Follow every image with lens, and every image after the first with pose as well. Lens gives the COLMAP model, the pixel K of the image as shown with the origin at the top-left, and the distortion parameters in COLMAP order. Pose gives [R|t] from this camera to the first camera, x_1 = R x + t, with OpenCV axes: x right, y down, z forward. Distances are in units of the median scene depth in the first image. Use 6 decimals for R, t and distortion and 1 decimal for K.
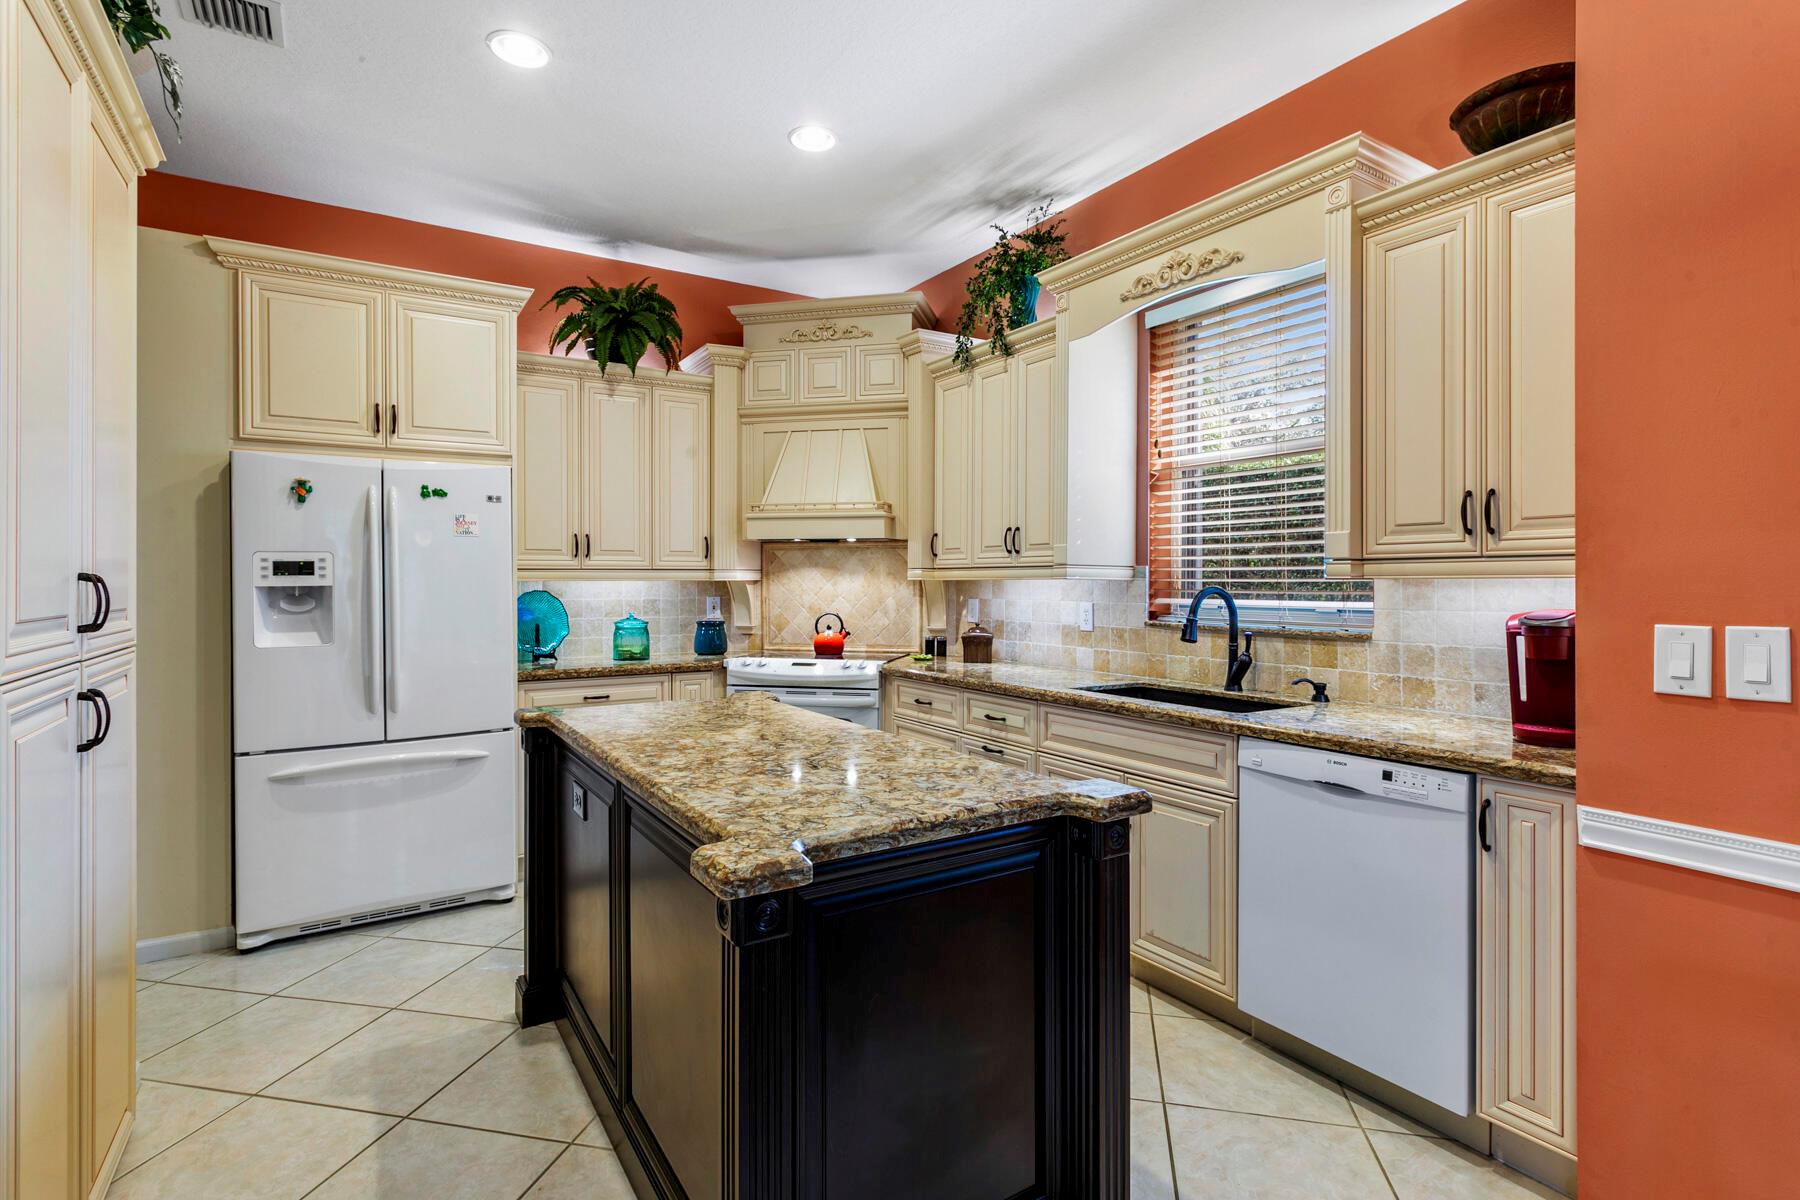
lens RADIAL K [[865.6, 0, 897.1], [0, 865.6, 580.9], [0, 0, 1]] dist [-0.002980, 0.002555]
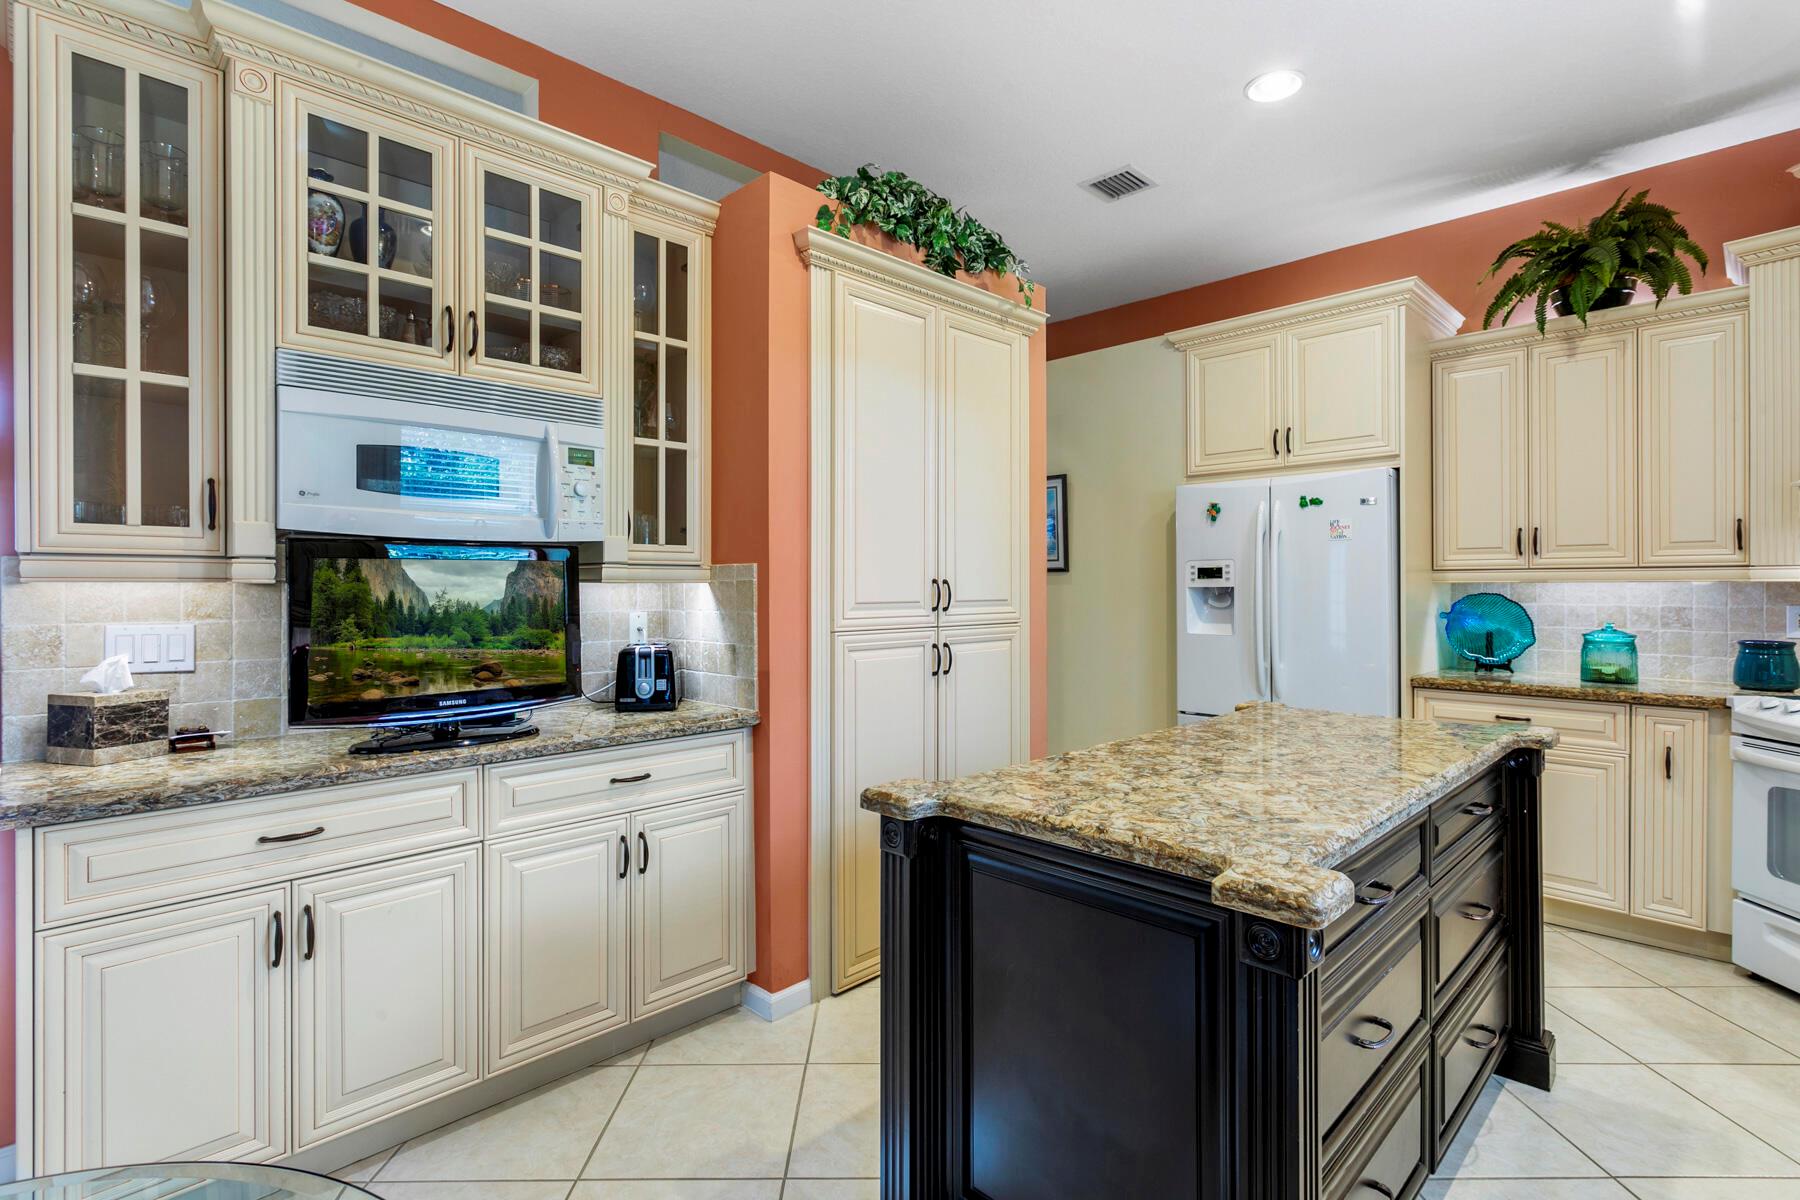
lens RADIAL K [[865.6, 0, 906.9], [0, 865.6, 590.5], [0, 0, 1]] dist [-0.002980, 0.002555]
pose [[0.220460, 0.007867, -0.975364, 0.416582], [0.001286, 0.999964, 0.008356, -0.000182], [0.975395, -0.003097, 0.220442, 0.261874]]
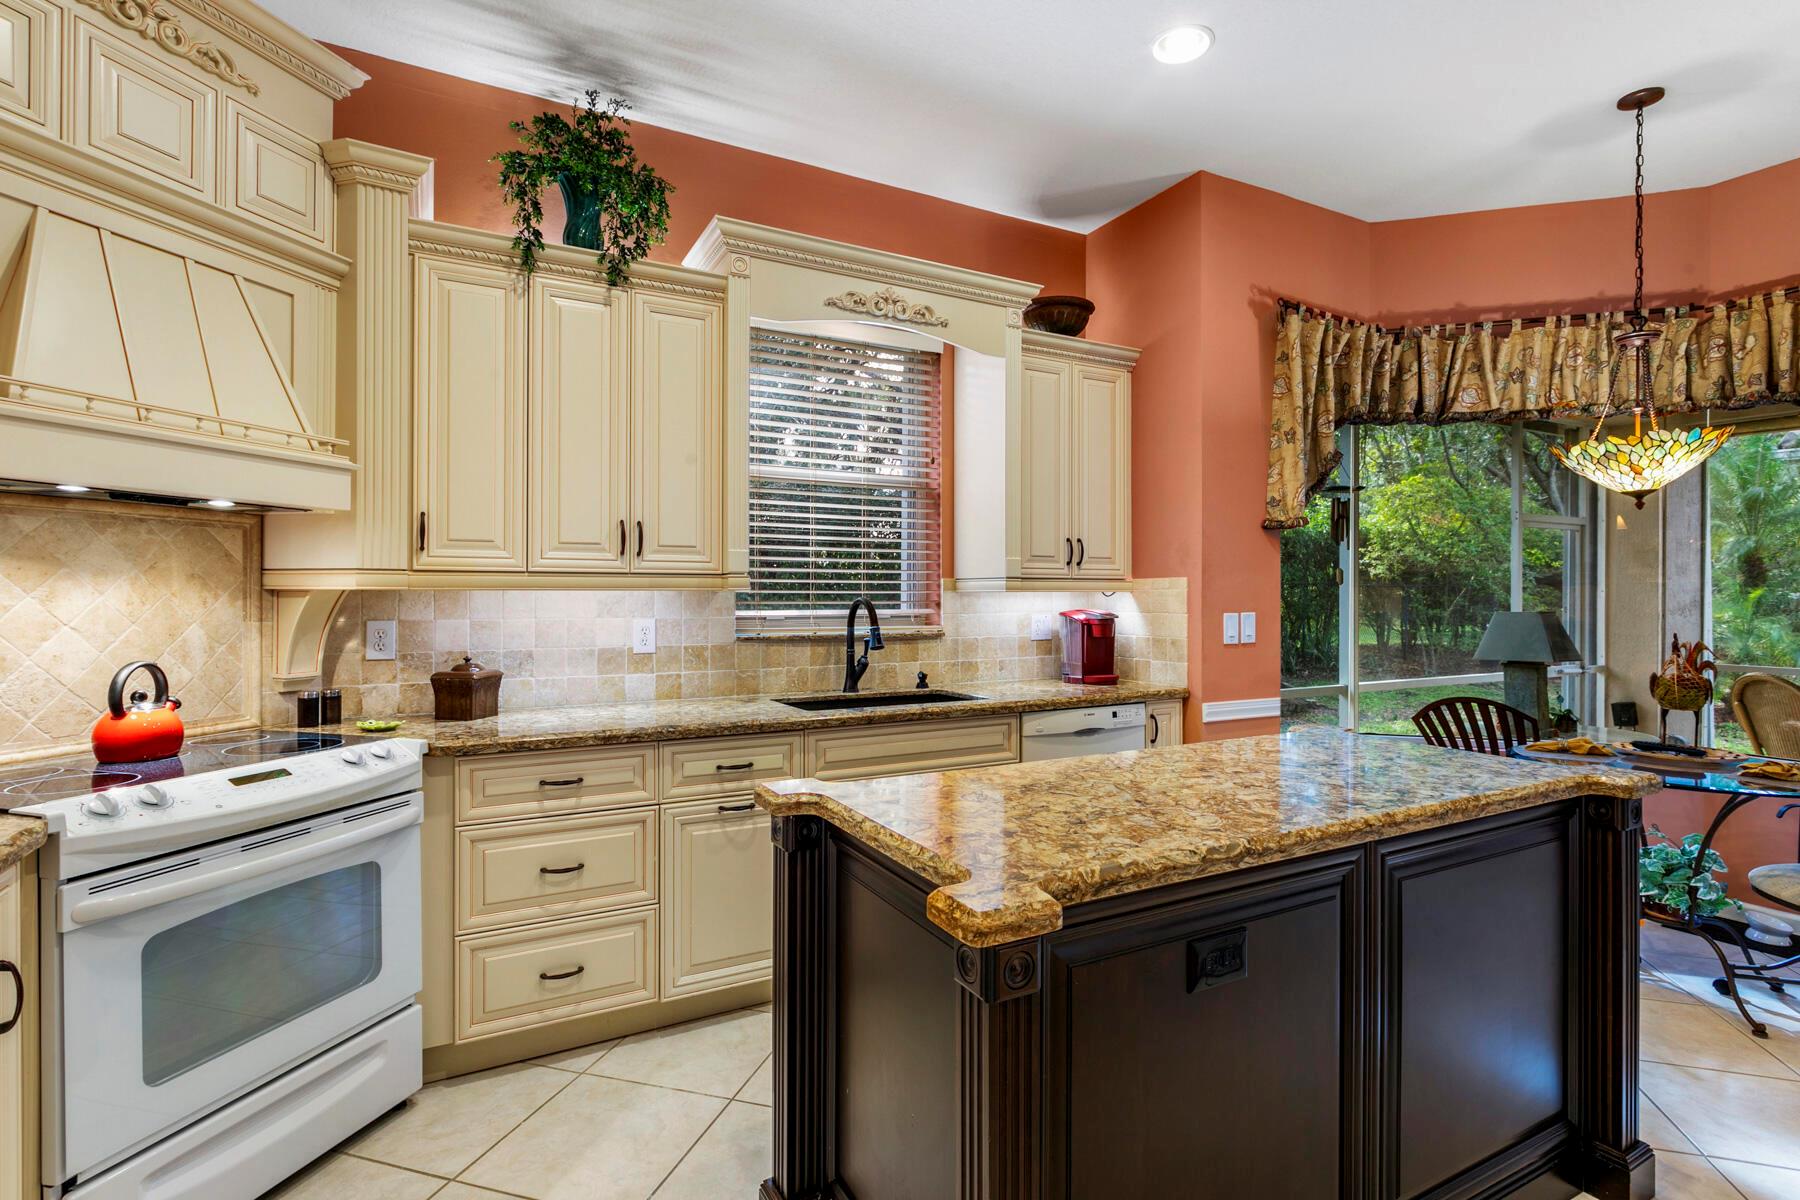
lens RADIAL K [[865.6, 0, 895.7], [0, 865.6, 596.1], [0, 0, 1]] dist [-0.002980, 0.002555]
pose [[0.074178, -0.002429, 0.997242, -0.661288], [-0.002606, 0.999993, 0.002630, 0.001013], [-0.997242, -0.002794, 0.074171, 0.799086]]
